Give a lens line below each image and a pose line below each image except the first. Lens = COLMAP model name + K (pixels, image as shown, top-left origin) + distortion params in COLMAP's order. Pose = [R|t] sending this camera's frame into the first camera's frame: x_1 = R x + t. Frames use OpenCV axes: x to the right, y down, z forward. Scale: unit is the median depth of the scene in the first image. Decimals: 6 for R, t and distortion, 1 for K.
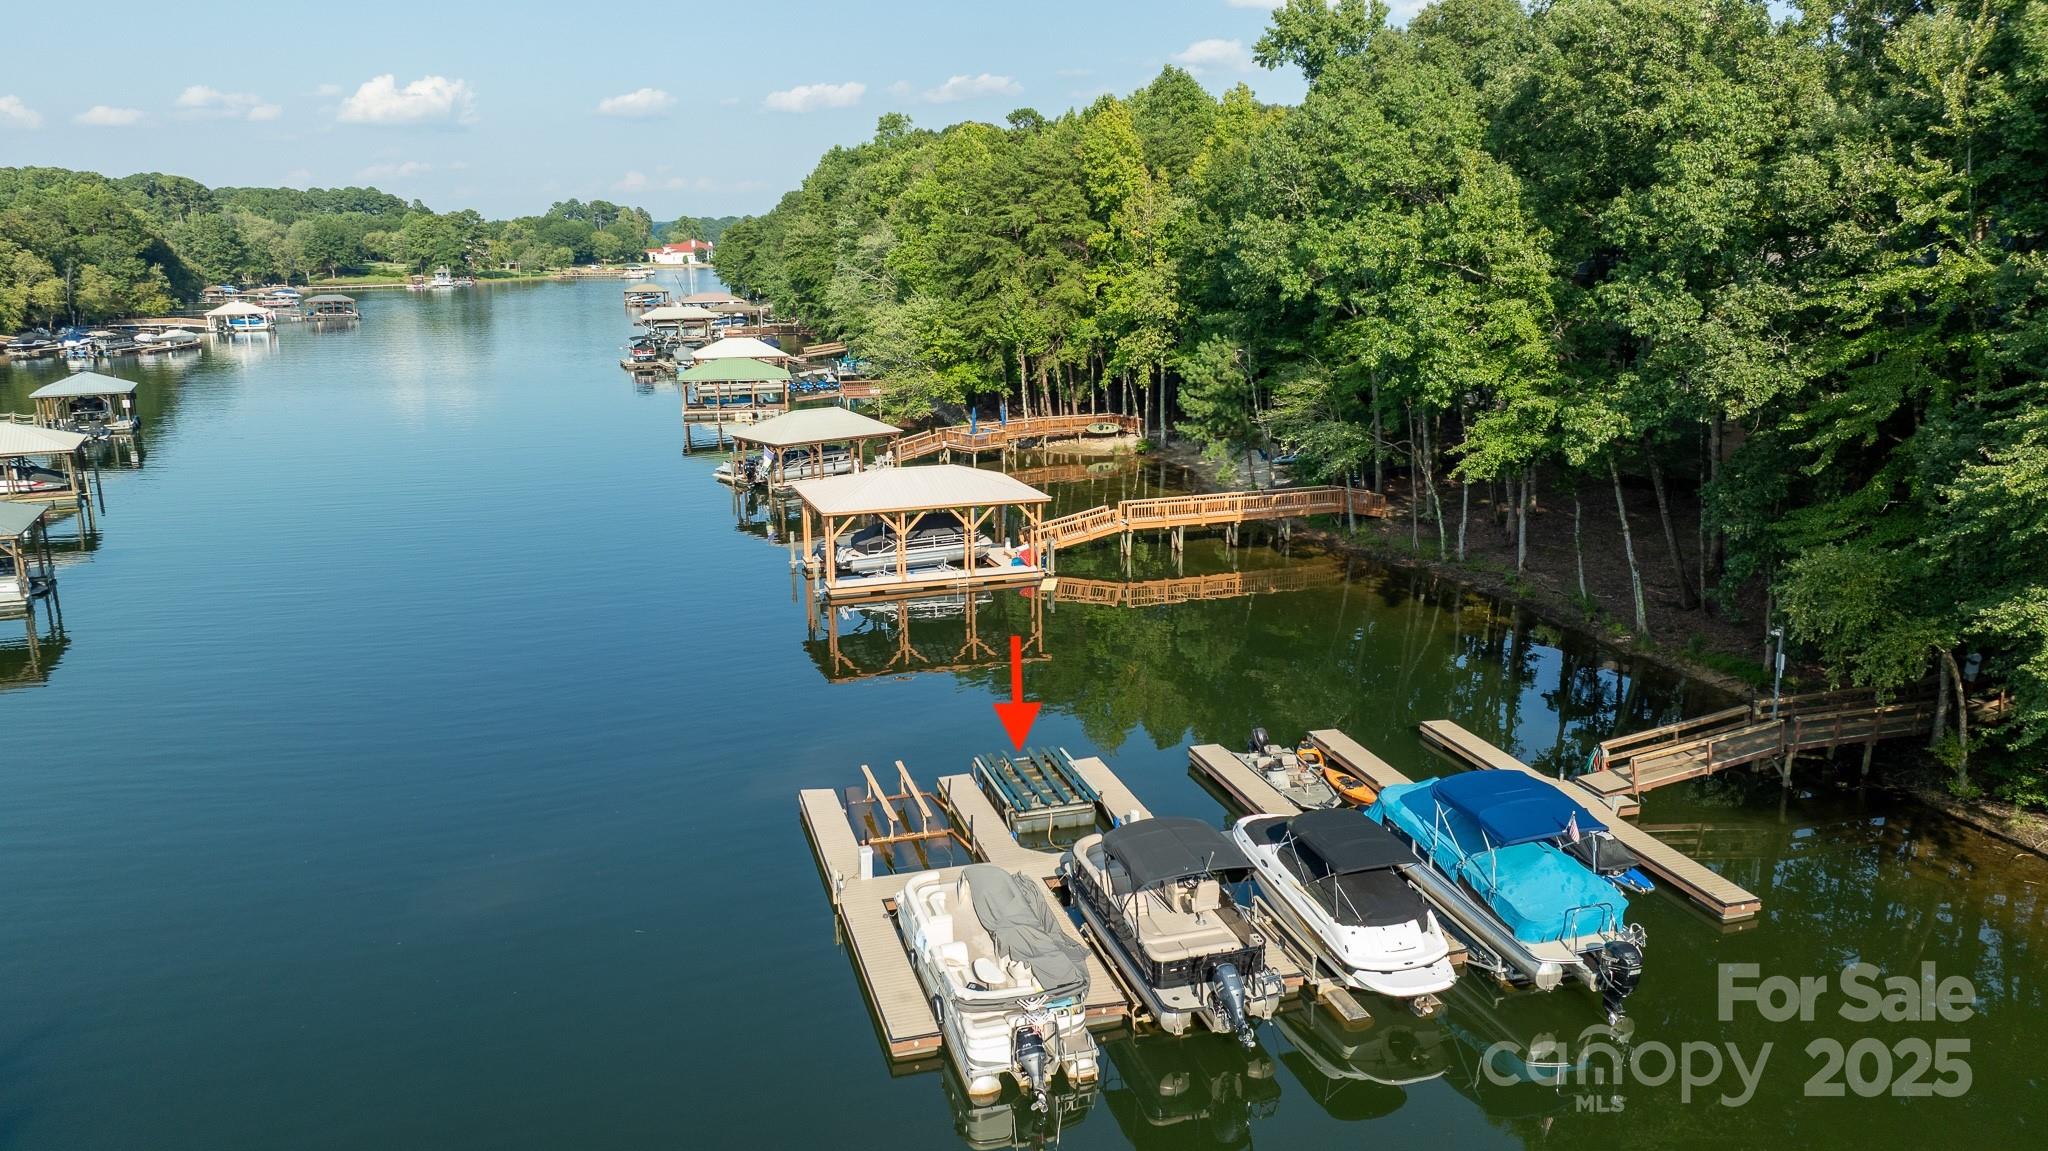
lens RADIAL K [[1441.2, 0, 1024.0], [0, 1441.2, 575.5], [0, 0, 1]] dist [-0.038270, 0.042321]
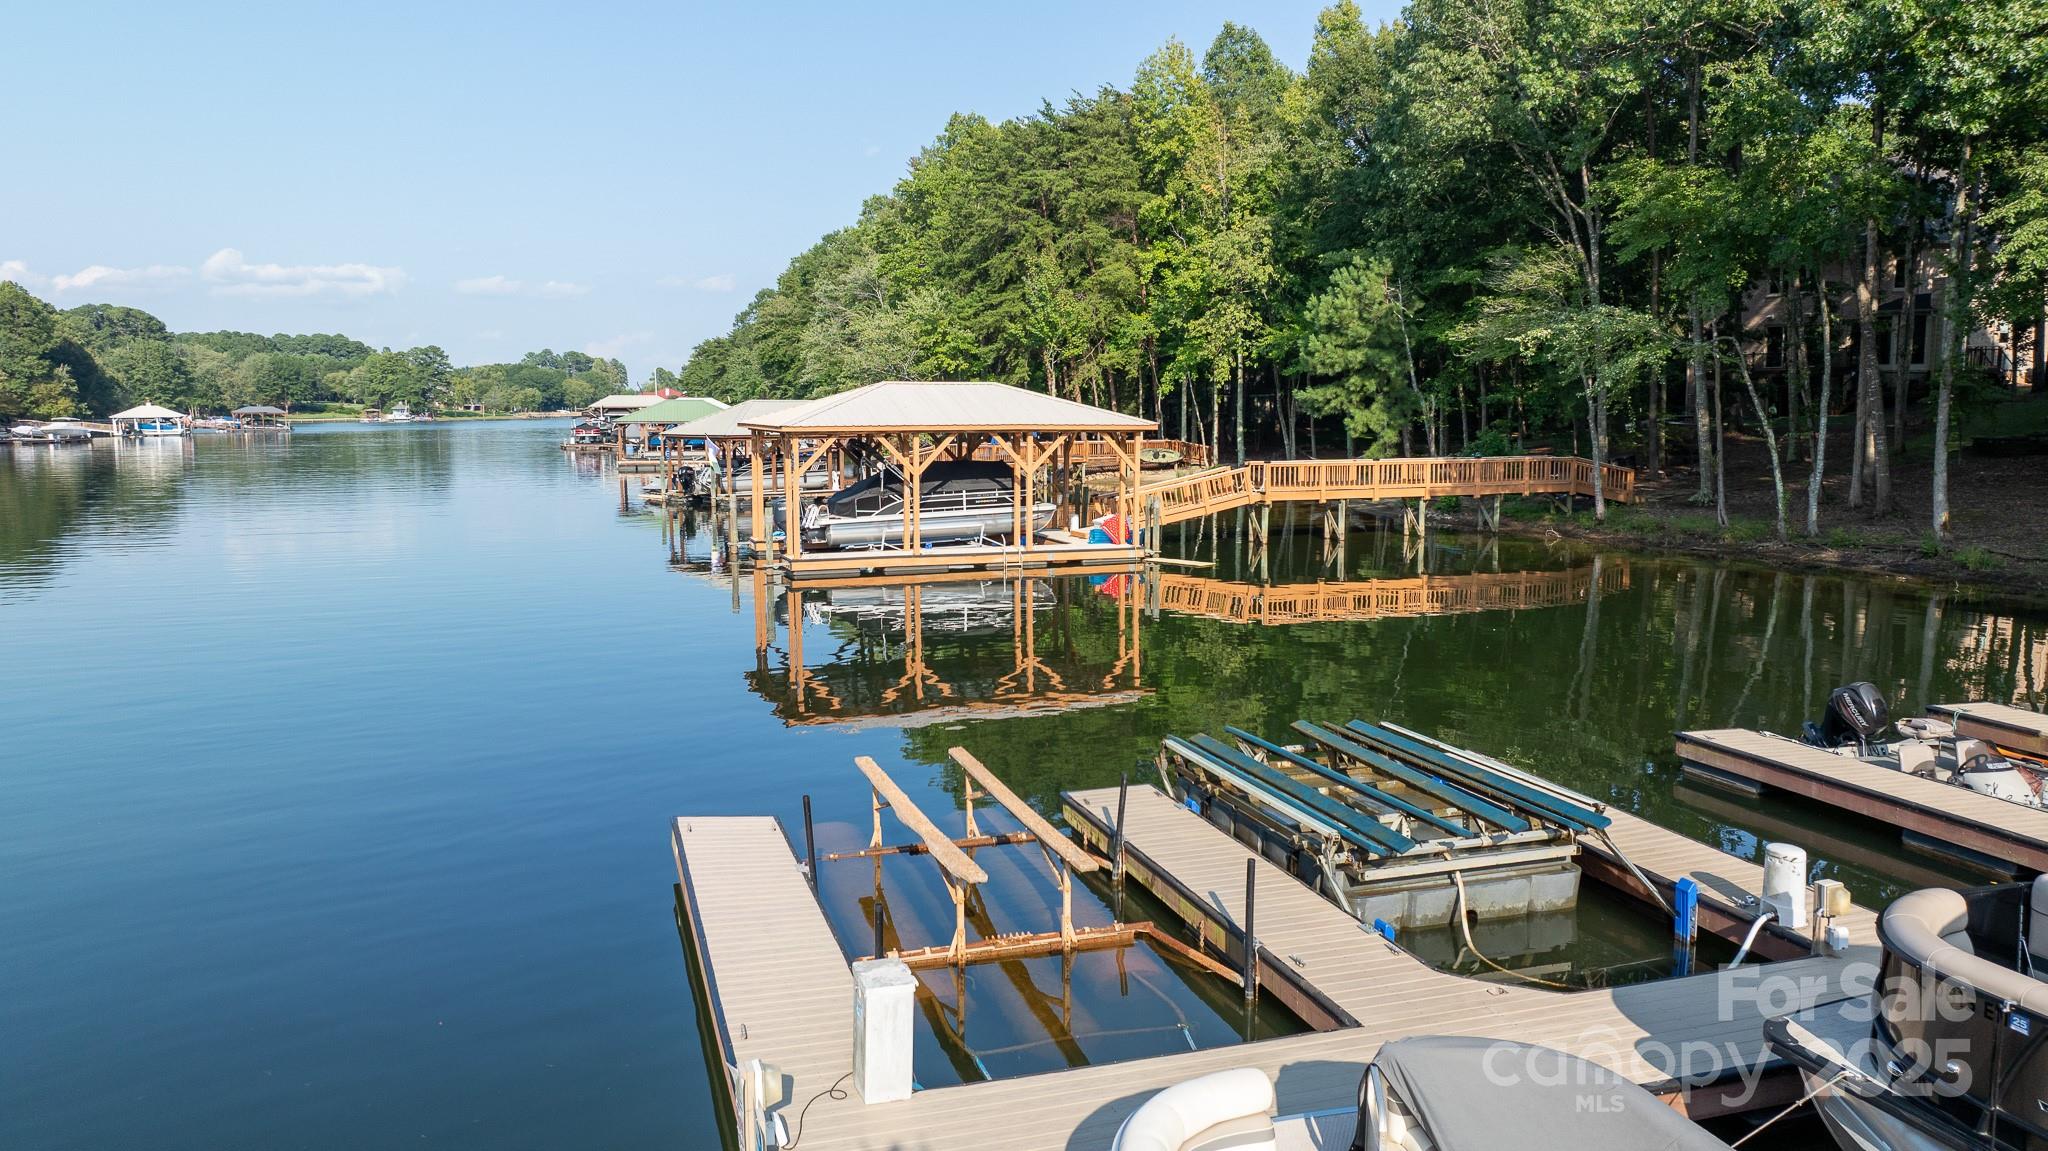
lens RADIAL K [[1441.2, 0, 1024.0], [0, 1441.2, 575.5], [0, 0, 1]] dist [-0.038270, 0.042321]
pose [[0.999832, 0.002969, 0.018090, -0.030986], [-0.000830, 0.993117, -0.117126, 0.051682], [-0.018313, 0.117091, 0.992952, 0.255484]]
